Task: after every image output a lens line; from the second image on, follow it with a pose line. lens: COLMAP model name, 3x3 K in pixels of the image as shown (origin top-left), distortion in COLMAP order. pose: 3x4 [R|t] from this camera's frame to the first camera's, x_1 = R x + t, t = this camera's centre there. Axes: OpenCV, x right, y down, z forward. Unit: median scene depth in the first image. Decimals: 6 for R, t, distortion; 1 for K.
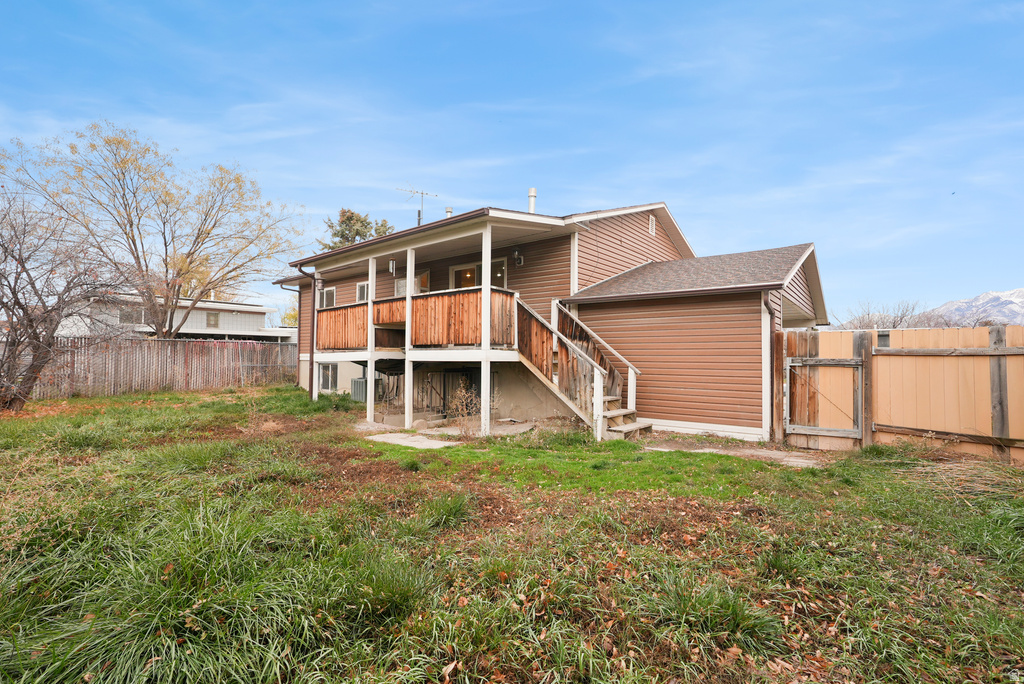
lens RADIAL K [[472.9, 0, 515.8], [0, 472.9, 346.4], [0, 0, 1]] dist [-0.012541, 0.006020]
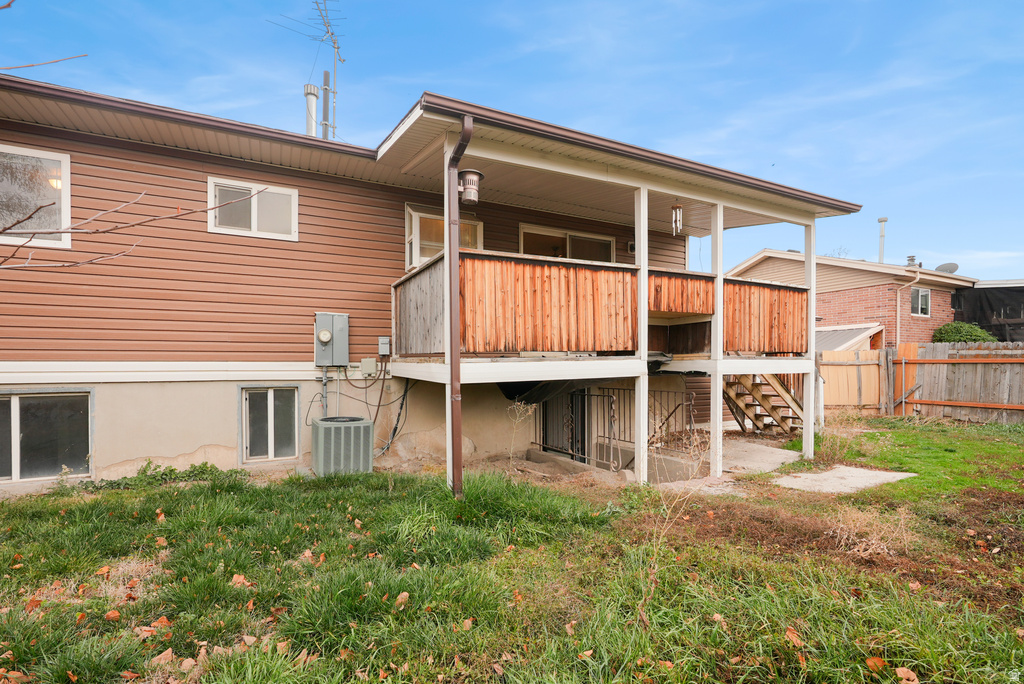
lens RADIAL K [[472.9, 0, 521.5], [0, 472.9, 371.5], [0, 0, 1]] dist [-0.012541, 0.006020]
pose [[0.398233, -0.015246, 0.917158, -1.023163], [-0.018215, 0.999533, 0.024524, 0.015952], [-0.917103, -0.026473, 0.397769, 1.071502]]
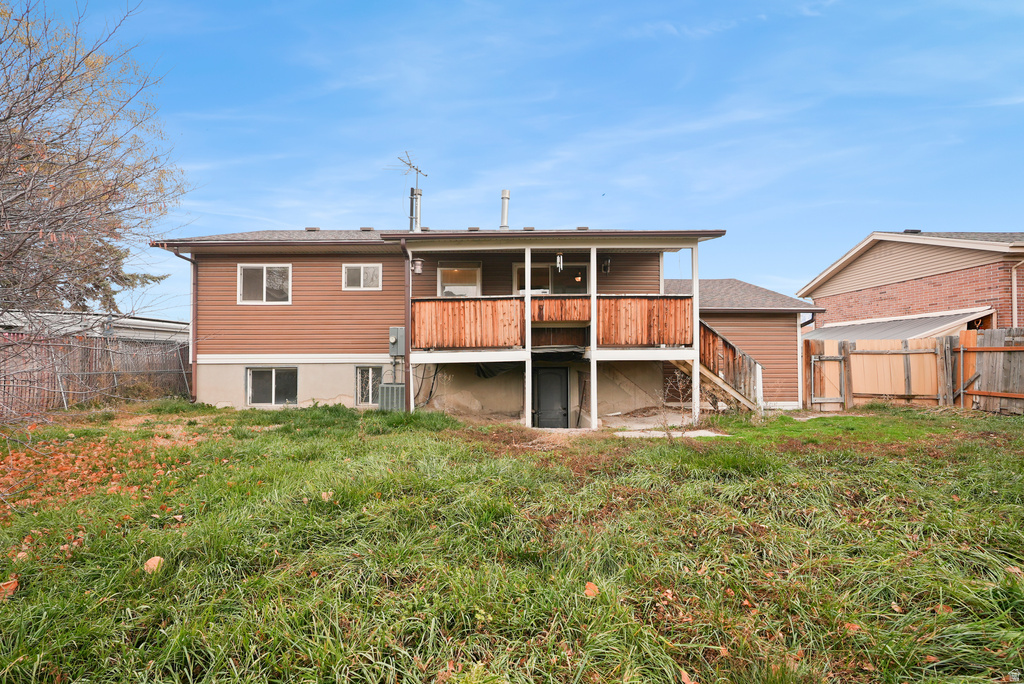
lens RADIAL K [[472.9, 0, 526.7], [0, 472.9, 348.2], [0, 0, 1]] dist [-0.012541, 0.006020]
pose [[0.765996, 0.007351, 0.642803, -1.056709], [-0.008670, 0.999962, -0.001103, 0.007582], [-0.642787, -0.004728, 0.766031, 0.354352]]
